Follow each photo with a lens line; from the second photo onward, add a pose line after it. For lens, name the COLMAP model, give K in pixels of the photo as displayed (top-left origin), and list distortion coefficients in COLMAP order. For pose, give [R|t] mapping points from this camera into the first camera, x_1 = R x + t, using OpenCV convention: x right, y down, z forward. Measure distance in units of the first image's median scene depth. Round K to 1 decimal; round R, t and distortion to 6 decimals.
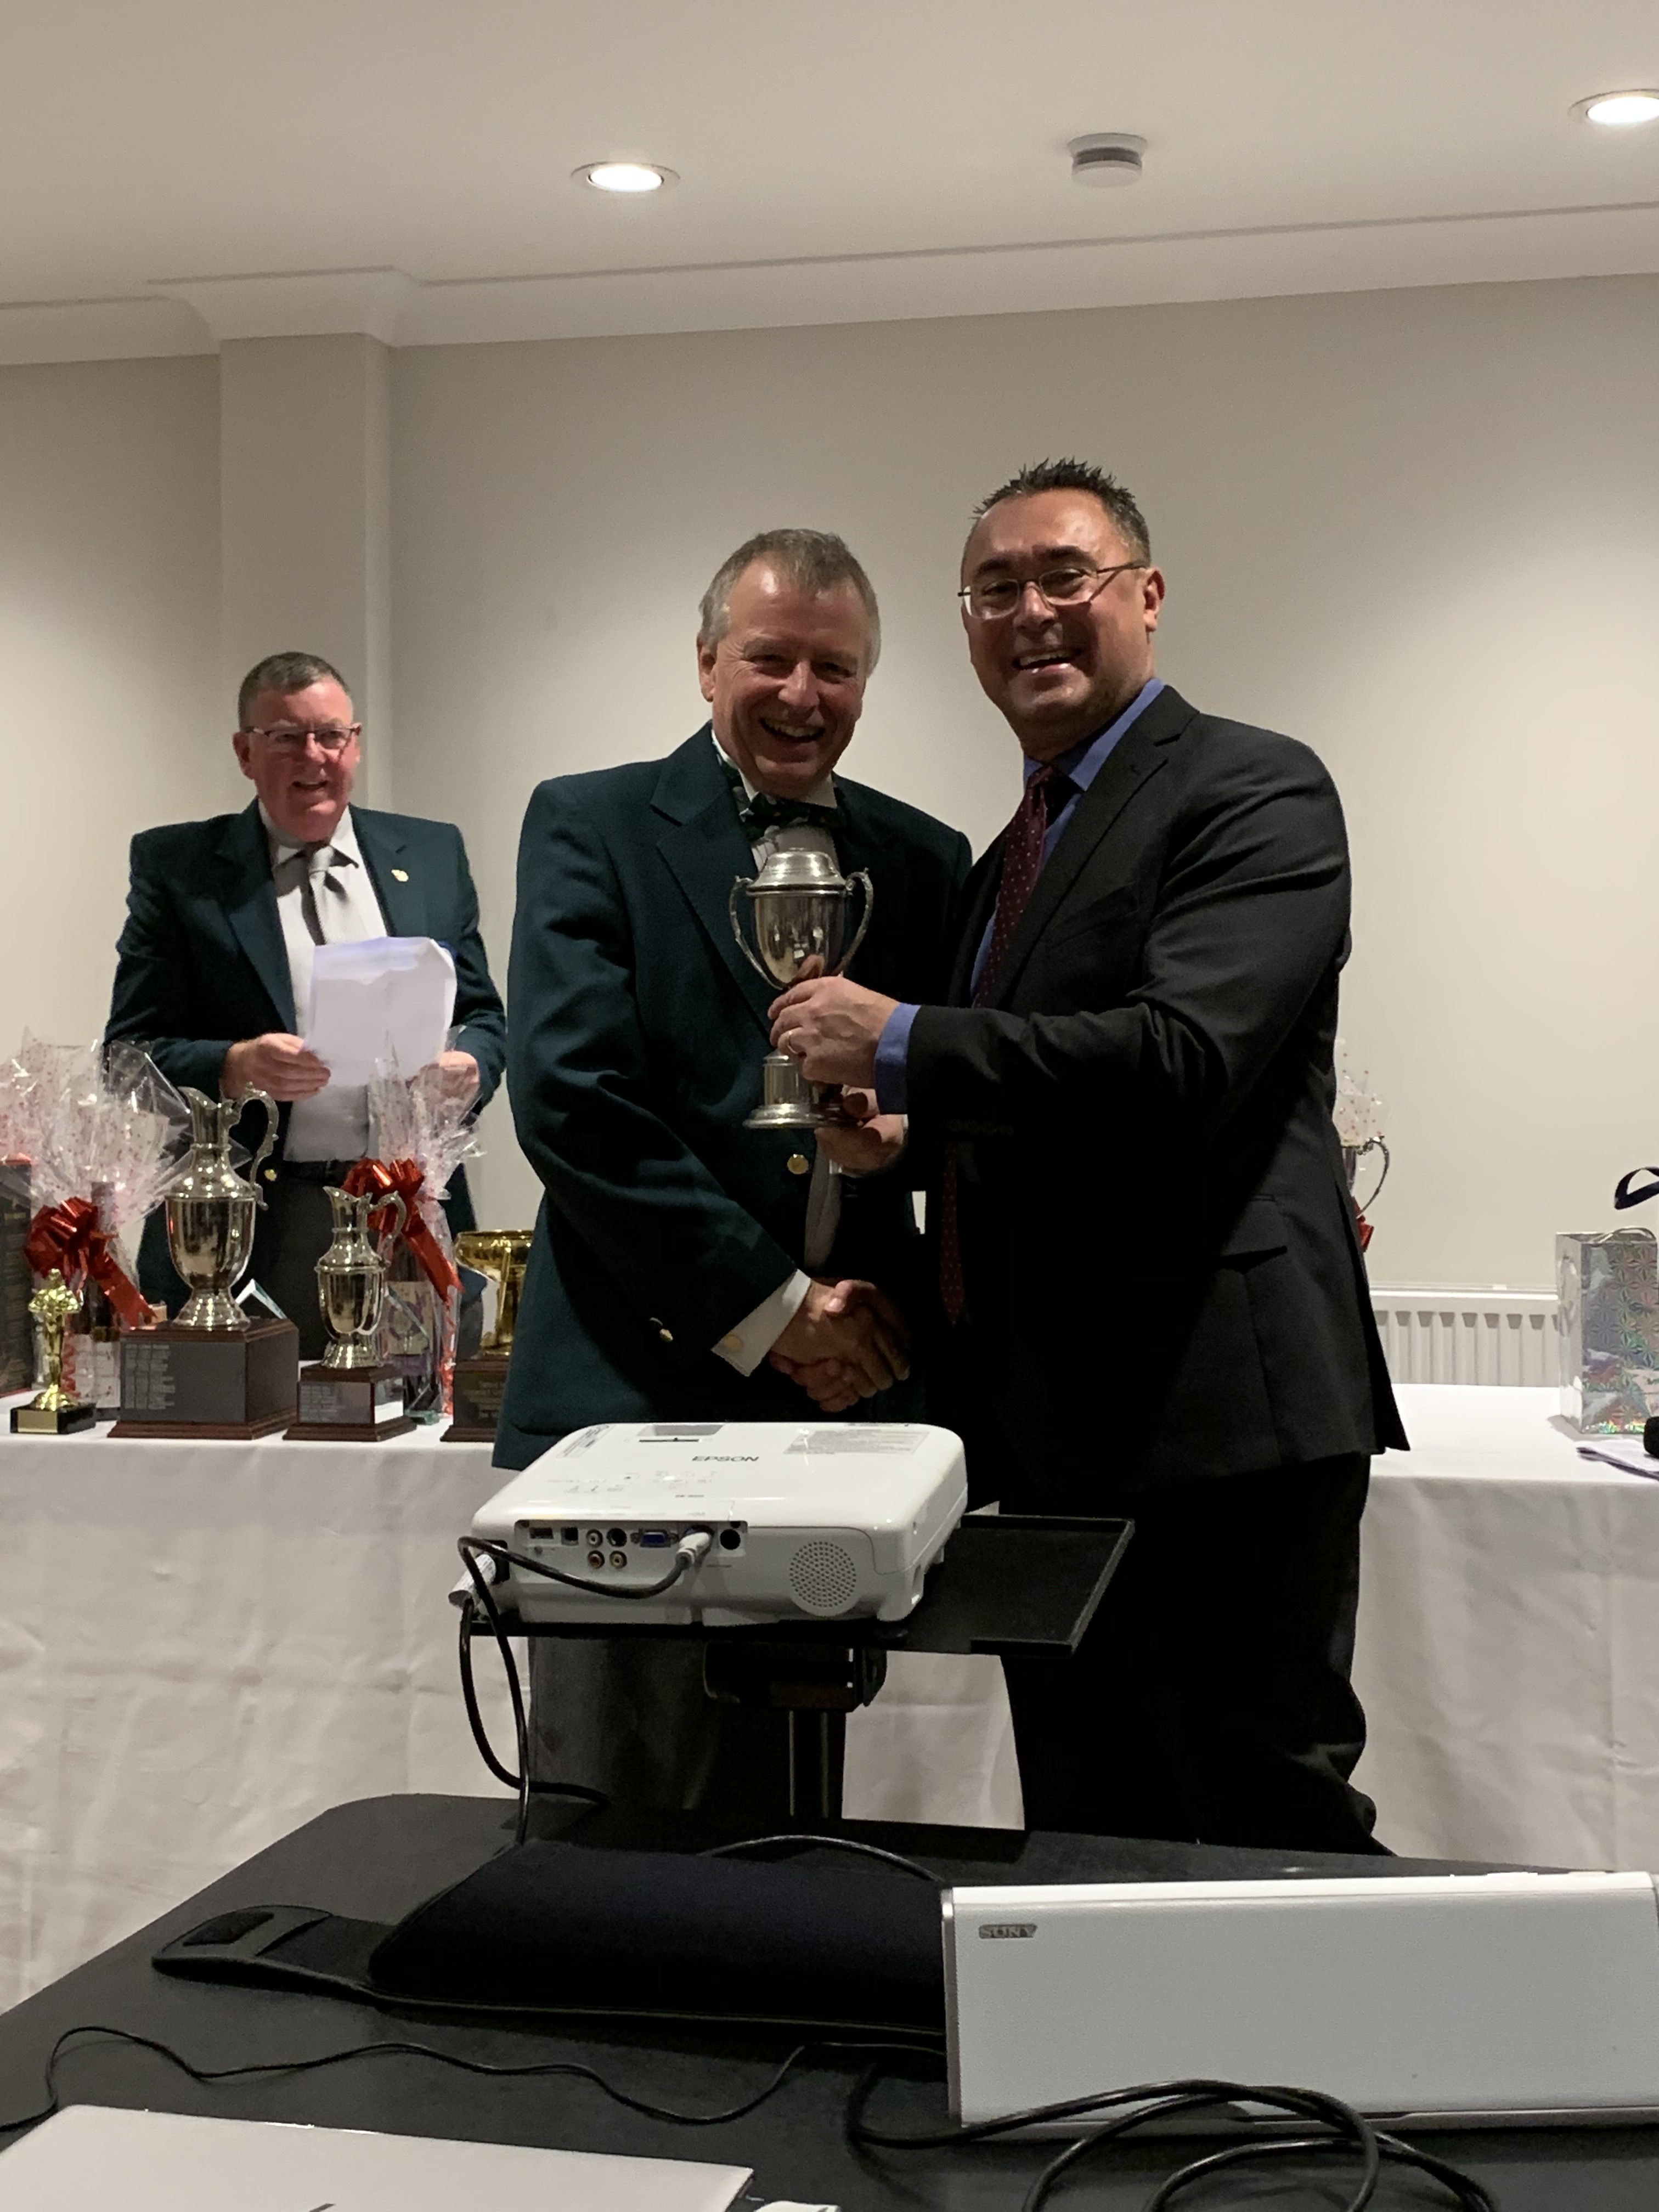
lens RADIAL K [[2947.0, 0, 829.5], [0, 2947.0, 1106.0], [0, 0, 1]] dist [0.217189, -0.627067]
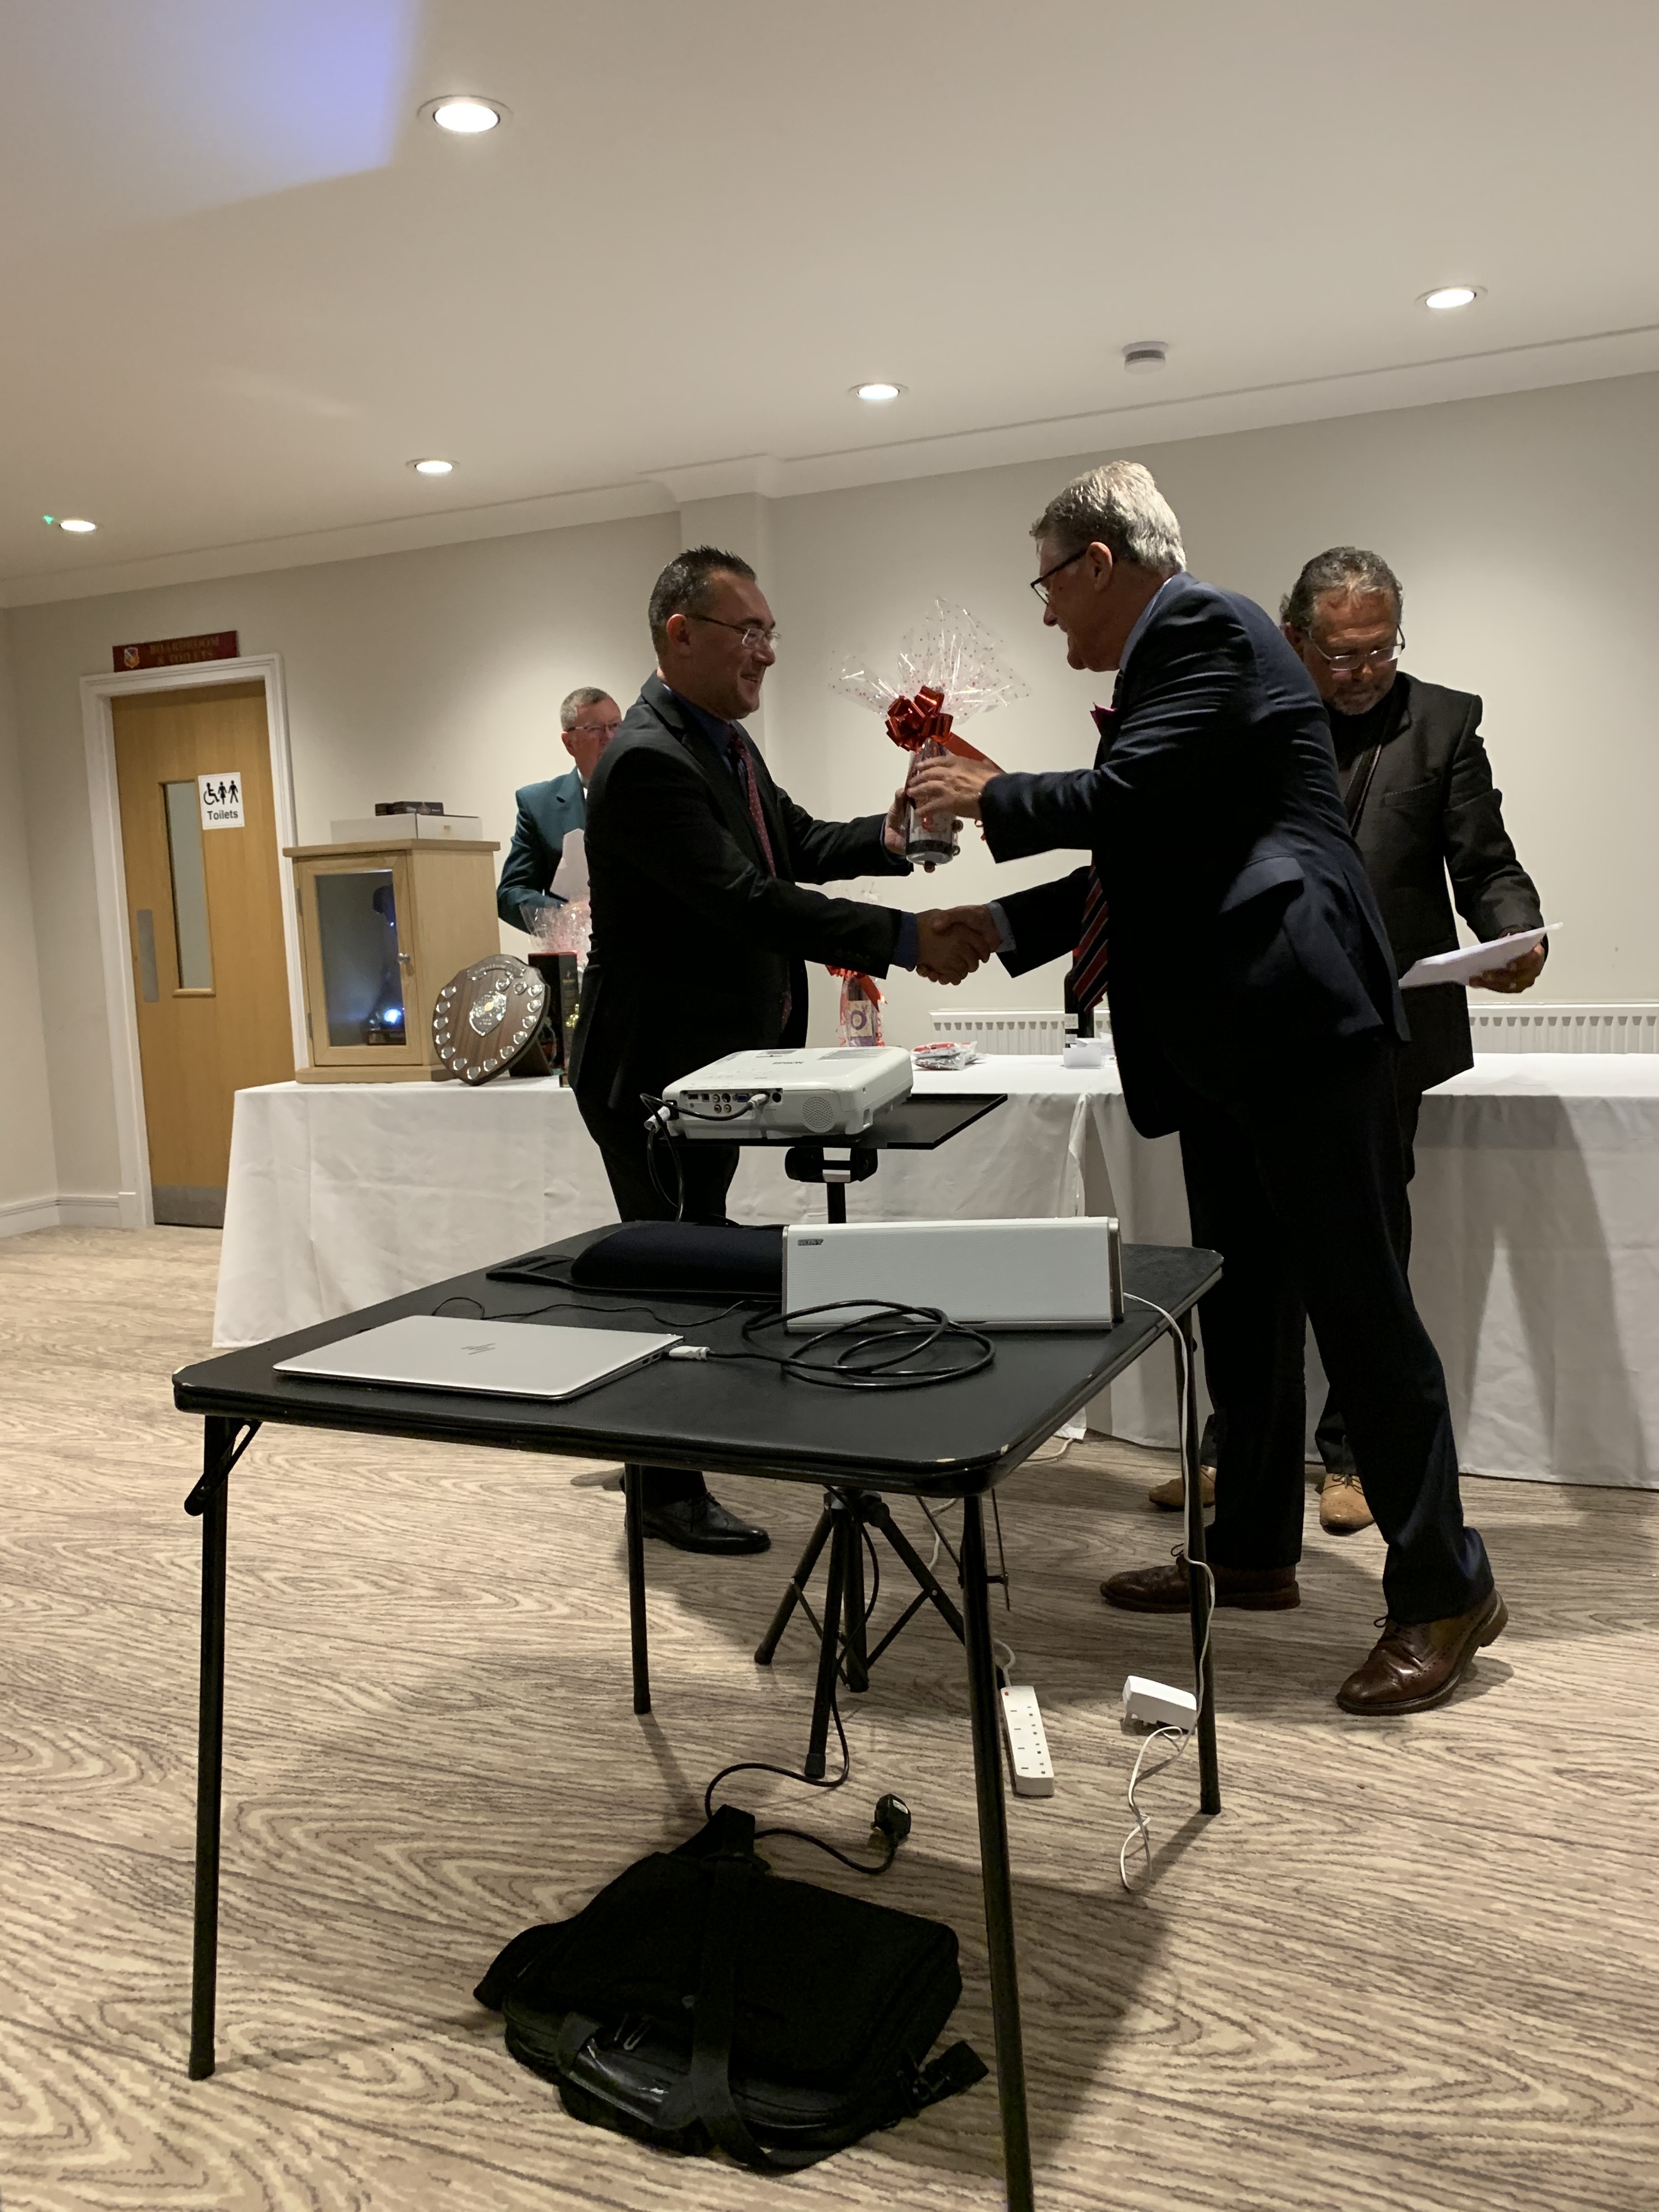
lens RADIAL K [[1746.0, 0, 839.8], [0, 1746.0, 1091.3], [0, 0, 1]] dist [0.018189, -0.016672]
pose [[0.983008, -0.015959, -0.182868, 0.231298], [0.031676, 0.996016, 0.083355, 0.042321], [0.180809, -0.087731, 0.979598, -0.182121]]
